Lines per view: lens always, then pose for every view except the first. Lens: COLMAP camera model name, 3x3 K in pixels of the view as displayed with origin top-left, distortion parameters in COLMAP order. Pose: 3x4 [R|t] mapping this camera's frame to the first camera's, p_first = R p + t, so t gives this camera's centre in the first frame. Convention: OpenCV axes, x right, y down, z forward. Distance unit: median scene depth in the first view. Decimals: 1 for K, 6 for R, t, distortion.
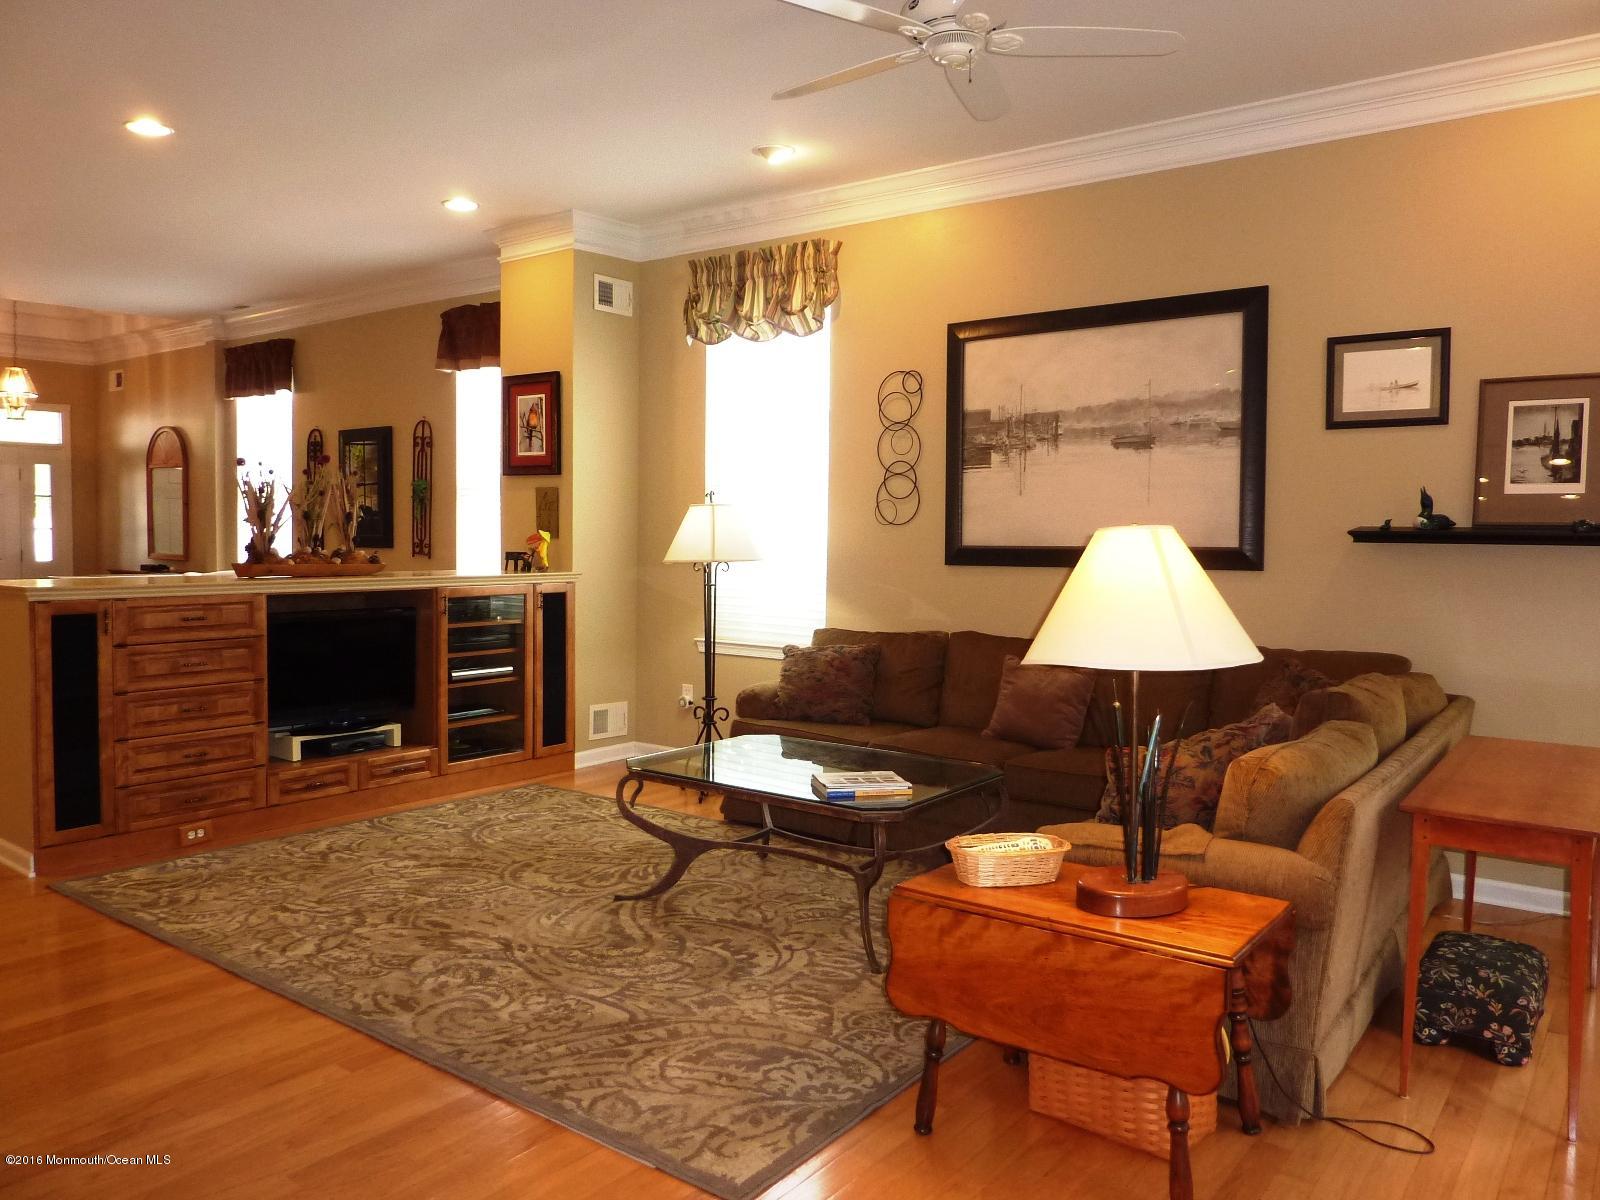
lens RADIAL K [[1182.4, 0, 760.9], [0, 1182.4, 583.5], [0, 0, 1]] dist [-0.018009, -0.015738]
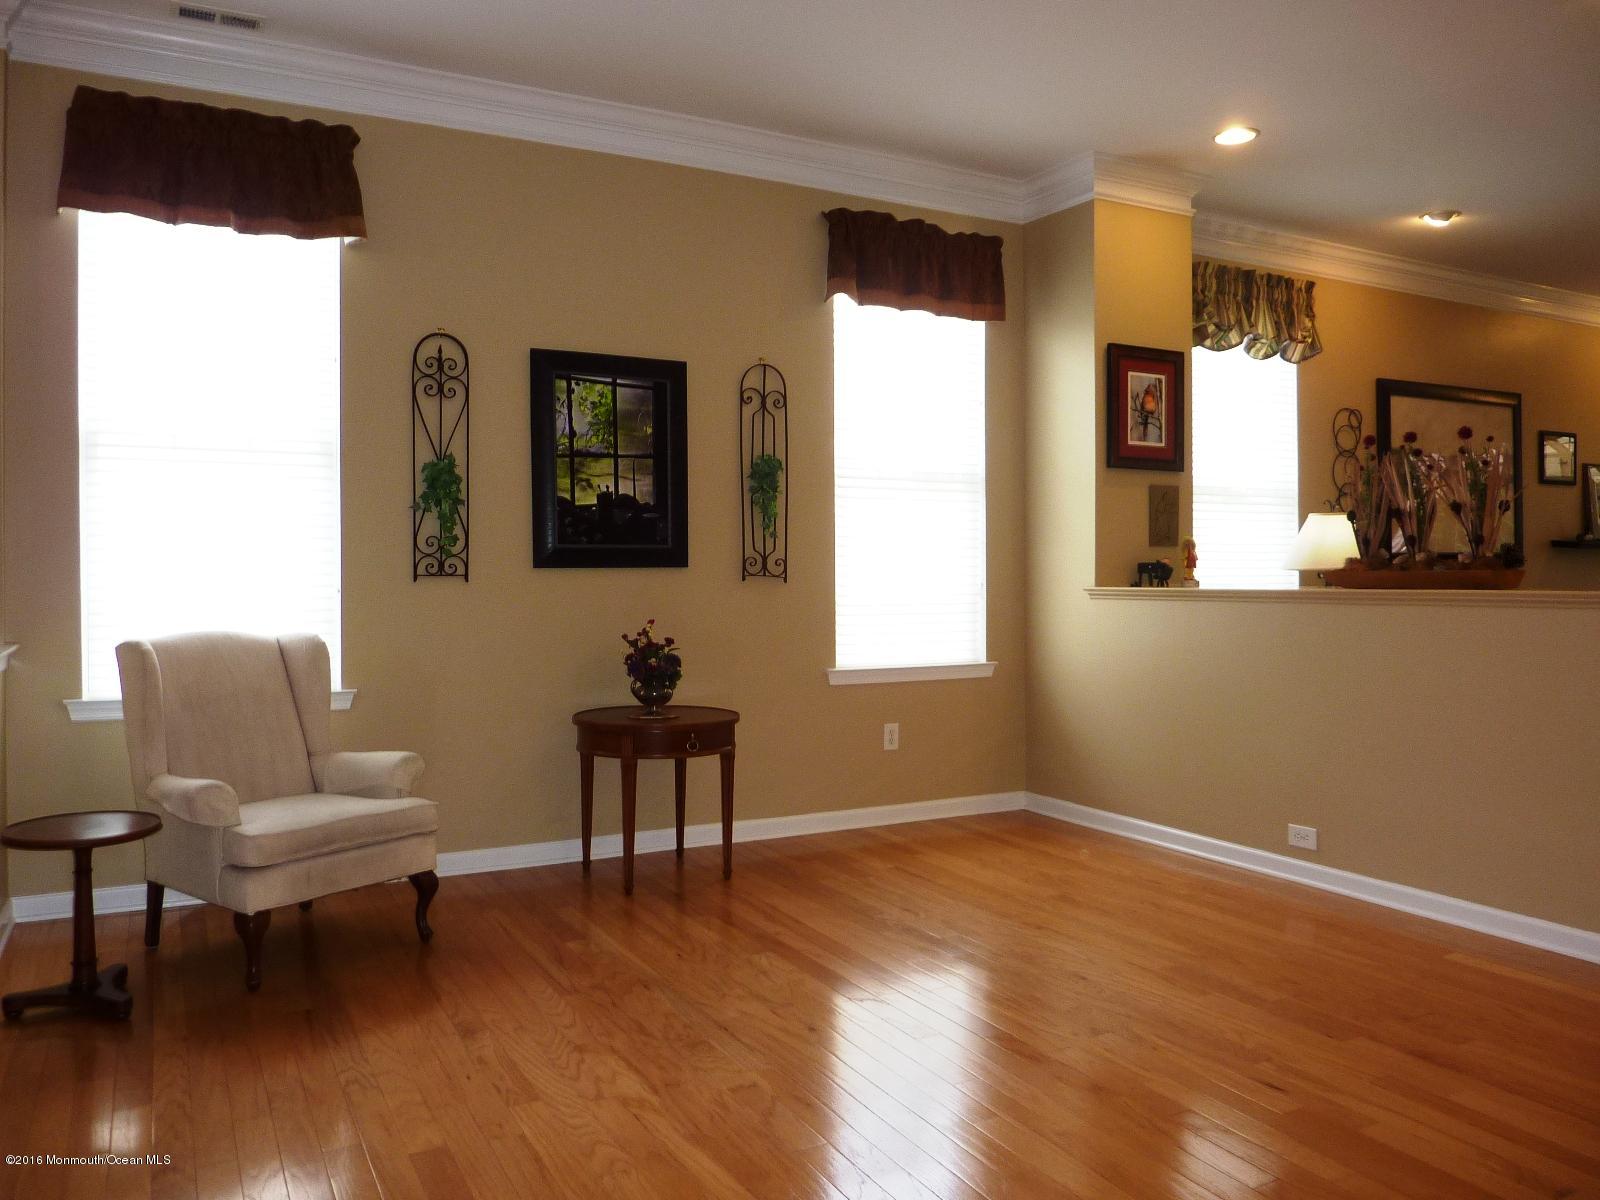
lens RADIAL K [[1182.4, 0, 795.4], [0, 1182.4, 607.5], [0, 0, 1]] dist [-0.018009, -0.015738]
pose [[0.407280, -0.036776, 0.912563, -1.345891], [0.048075, 0.998667, 0.018789, -0.029508], [-0.912037, 0.036219, 0.408505, 1.140595]]
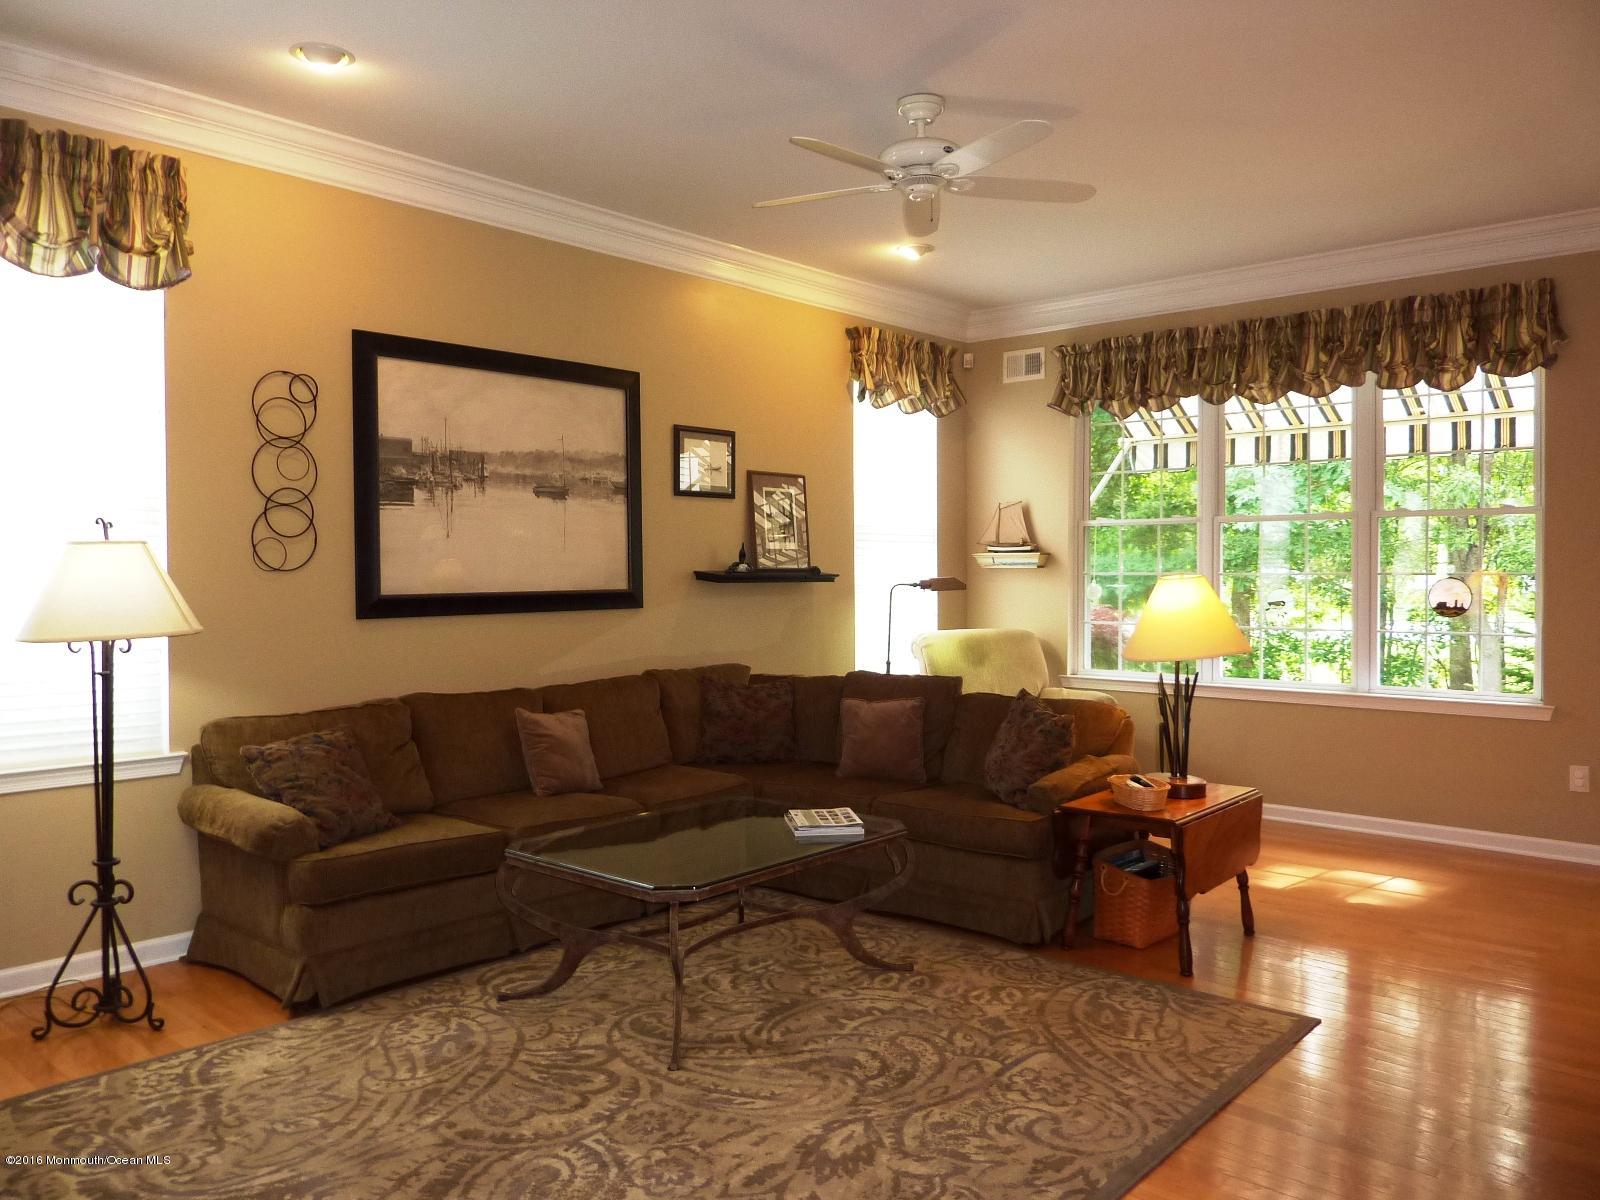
lens RADIAL K [[1182.4, 0, 815.8], [0, 1182.4, 567.2], [0, 0, 1]] dist [-0.018009, -0.015738]
pose [[0.054556, -0.003863, 0.998503, -0.699328], [0.044862, 0.998992, 0.001414, -0.041777], [-0.997502, 0.044717, 0.054675, 0.683427]]
